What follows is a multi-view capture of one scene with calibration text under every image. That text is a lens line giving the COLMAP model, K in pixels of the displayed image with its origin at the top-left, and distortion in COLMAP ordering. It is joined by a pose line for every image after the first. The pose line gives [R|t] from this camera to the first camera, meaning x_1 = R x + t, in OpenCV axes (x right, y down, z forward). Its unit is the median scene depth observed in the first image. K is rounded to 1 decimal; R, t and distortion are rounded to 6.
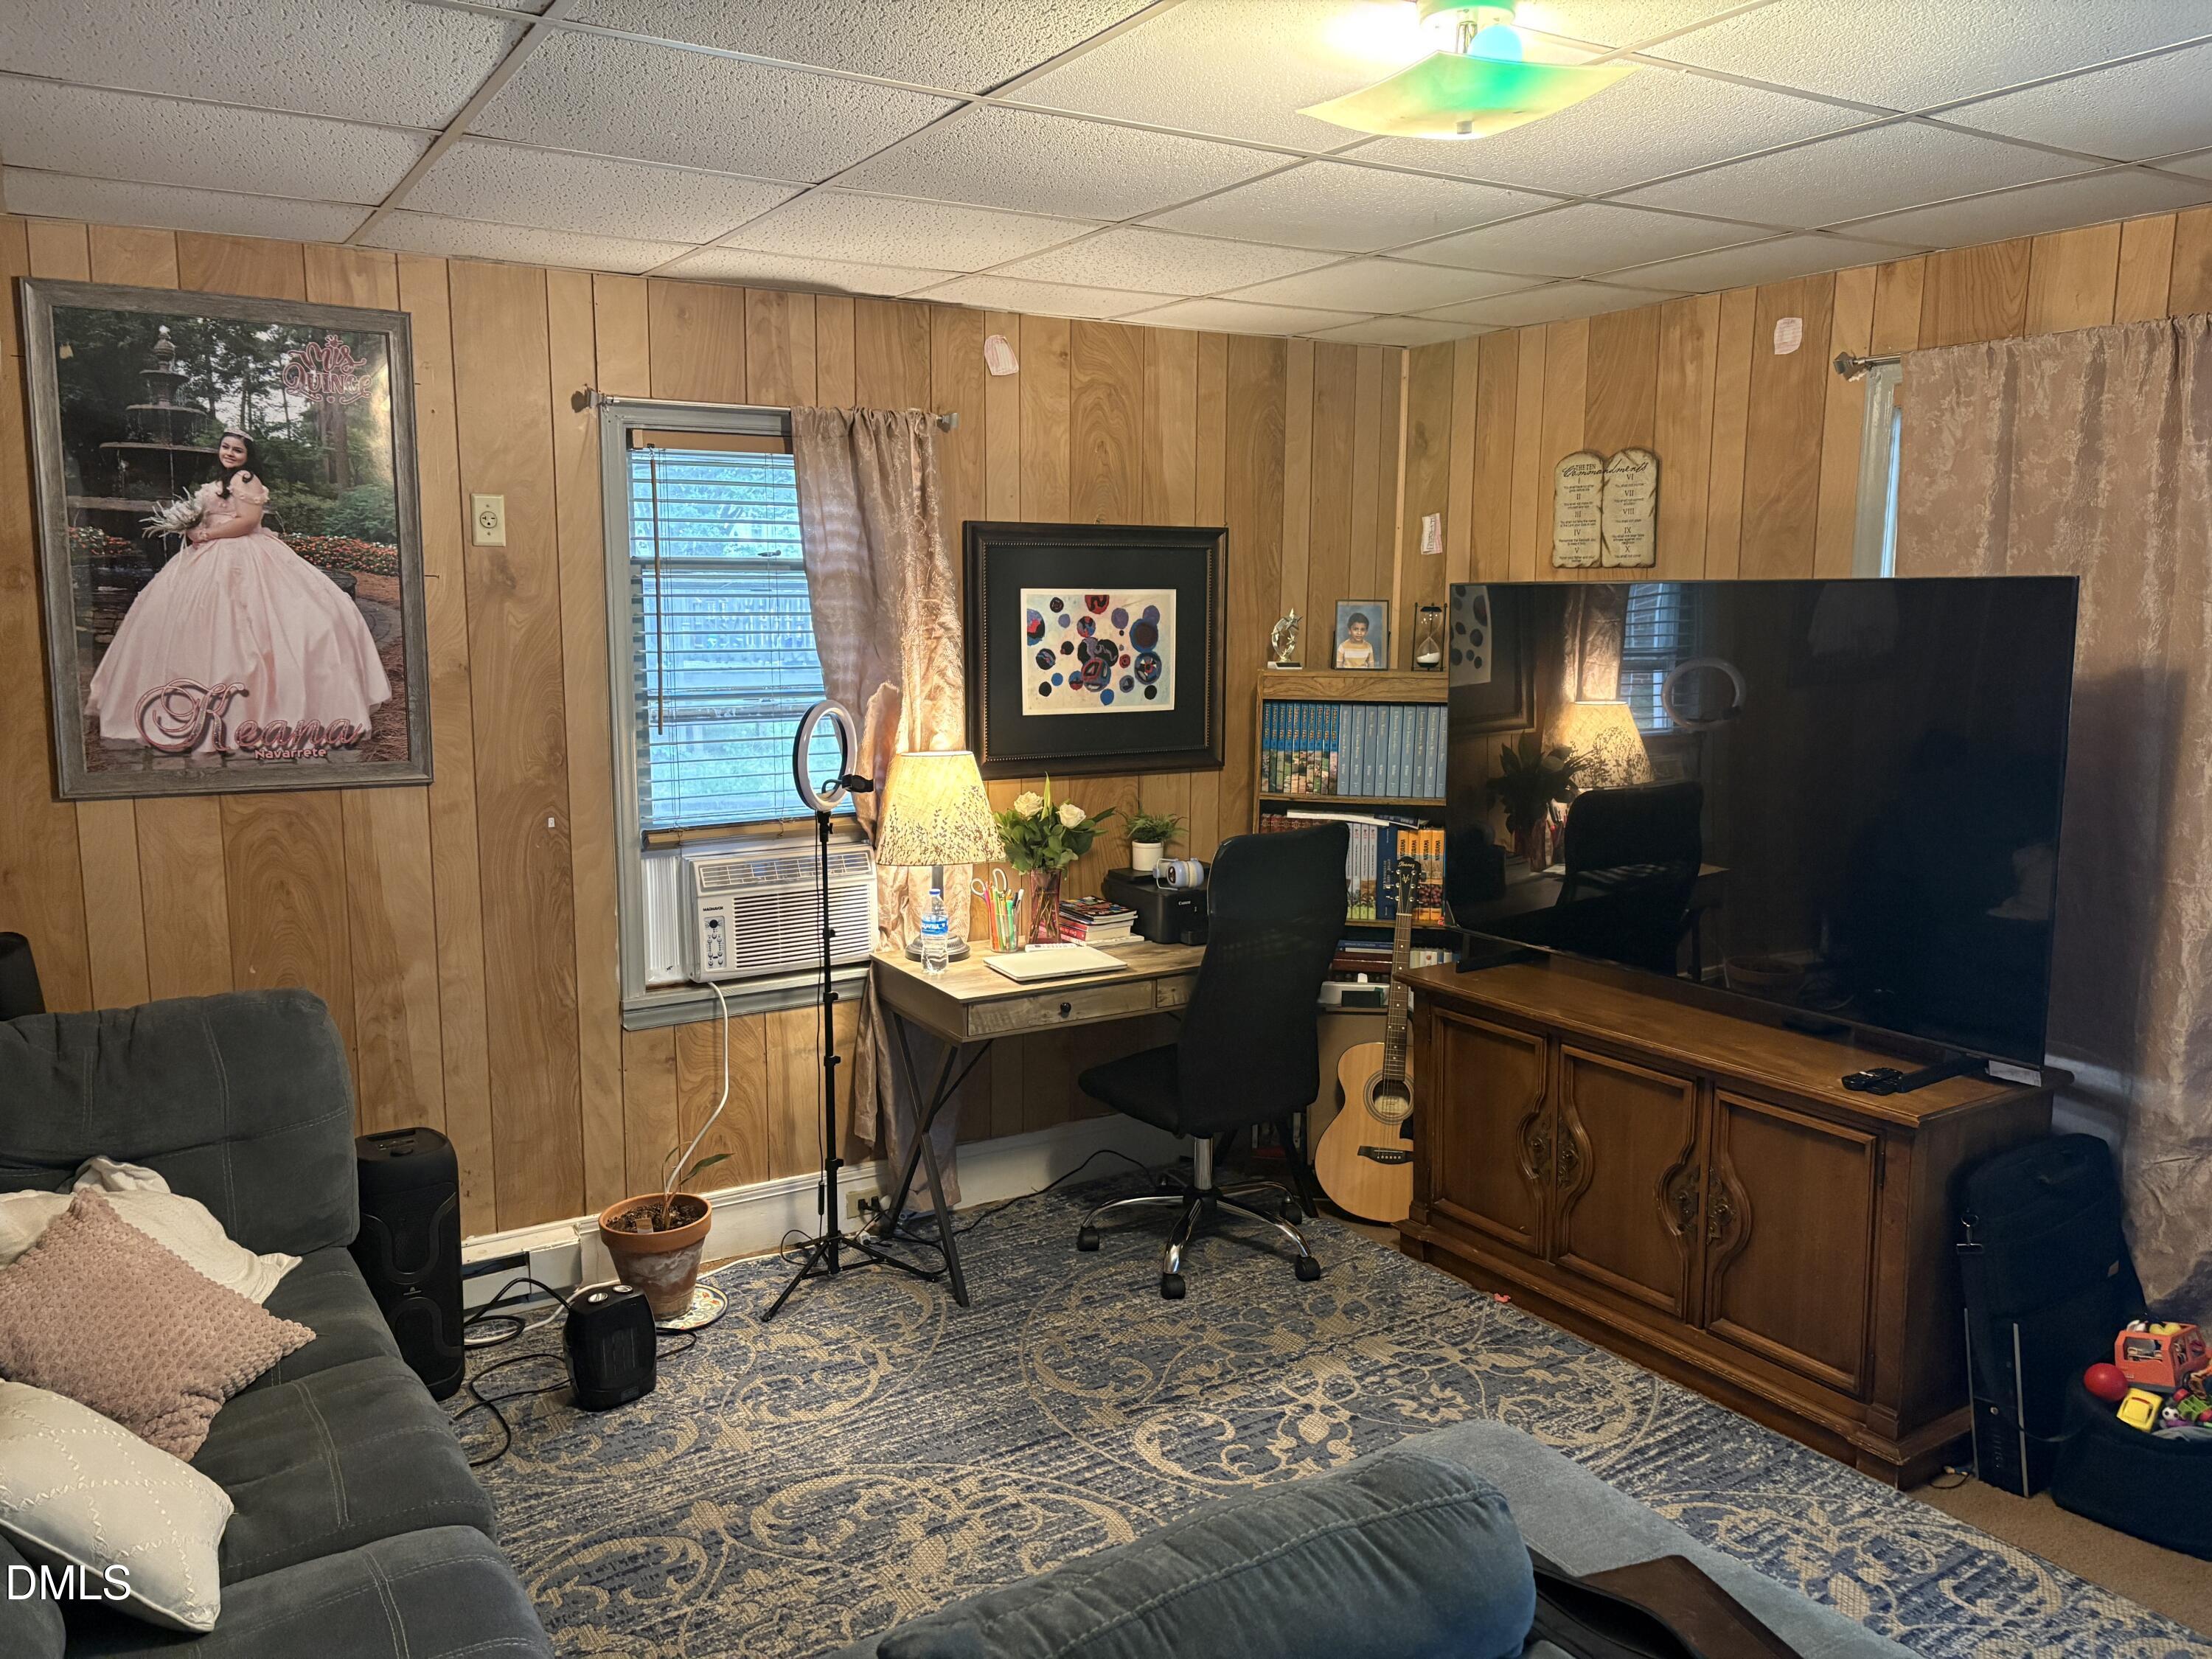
lens RADIAL K [[1679.6, 0, 1118.0], [0, 1679.6, 832.3], [0, 0, 1]] dist [0.043592, -0.043330]
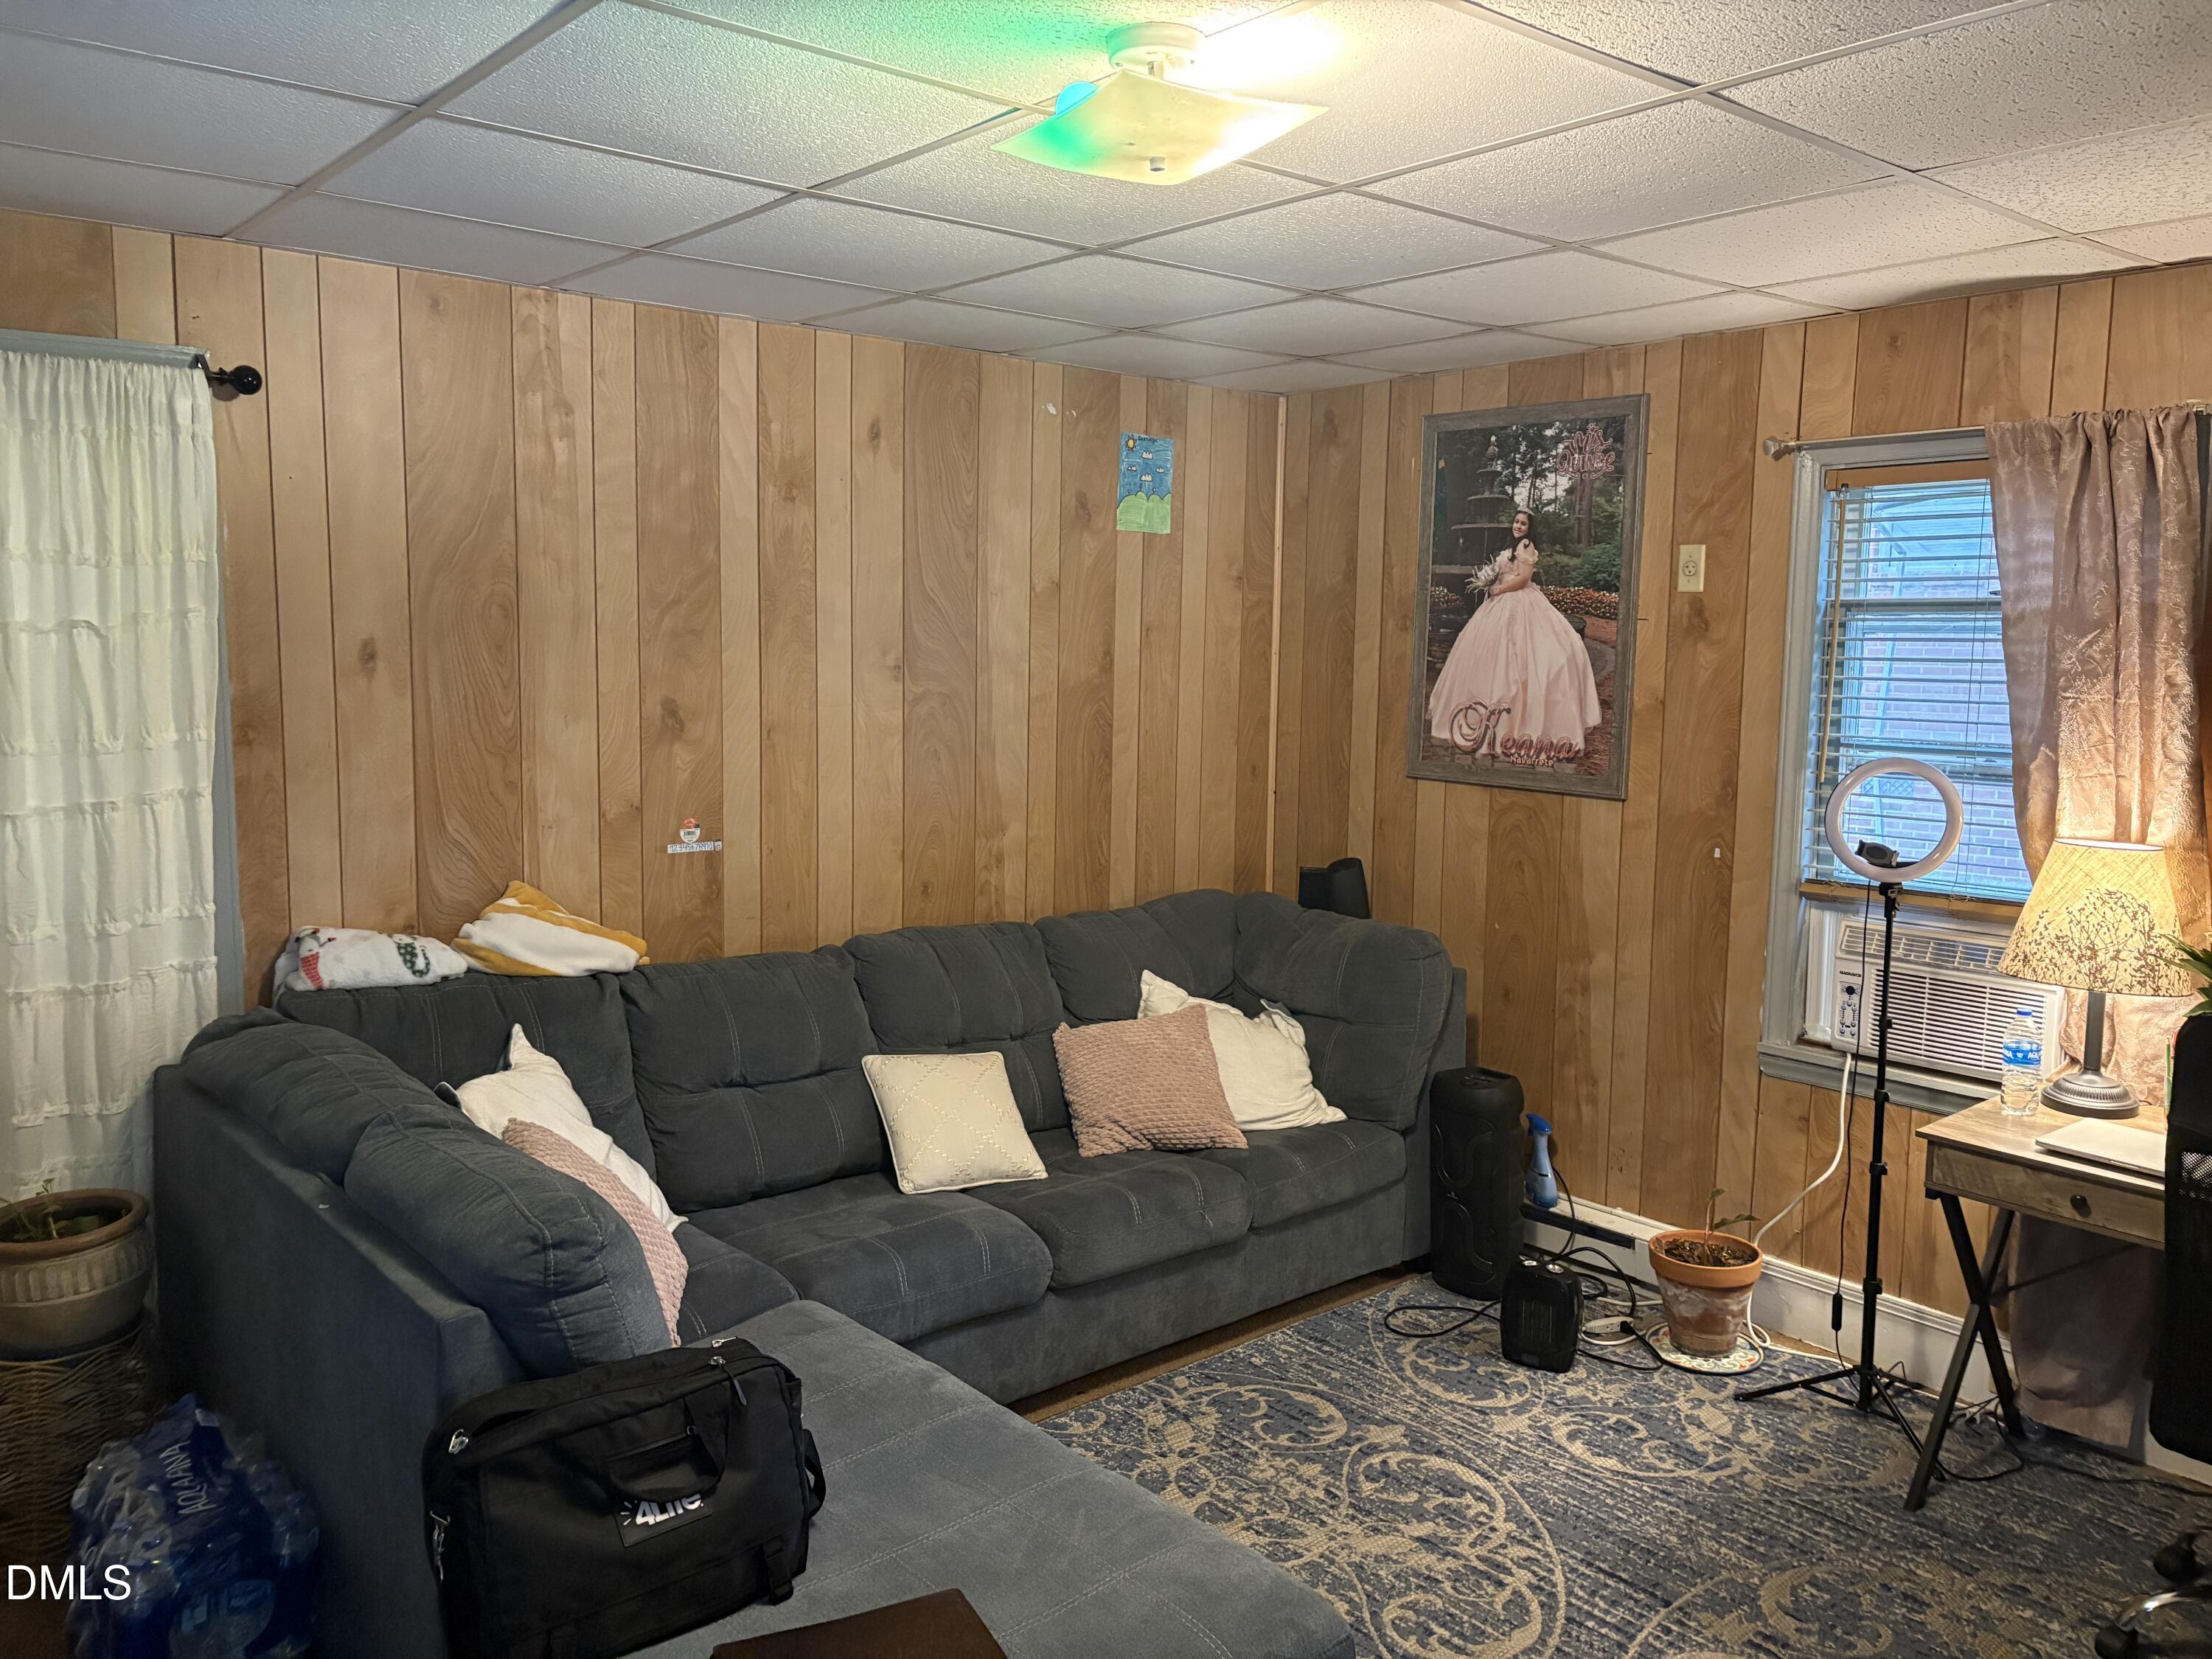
lens RADIAL K [[1679.6, 0, 1113.2], [0, 1679.6, 821.9], [0, 0, 1]] dist [0.043592, -0.043330]
pose [[0.140214, 0.111897, -0.983778, 0.706235], [-0.155703, 0.983723, 0.089699, -0.066310], [0.977802, 0.140600, 0.155354, 0.511408]]
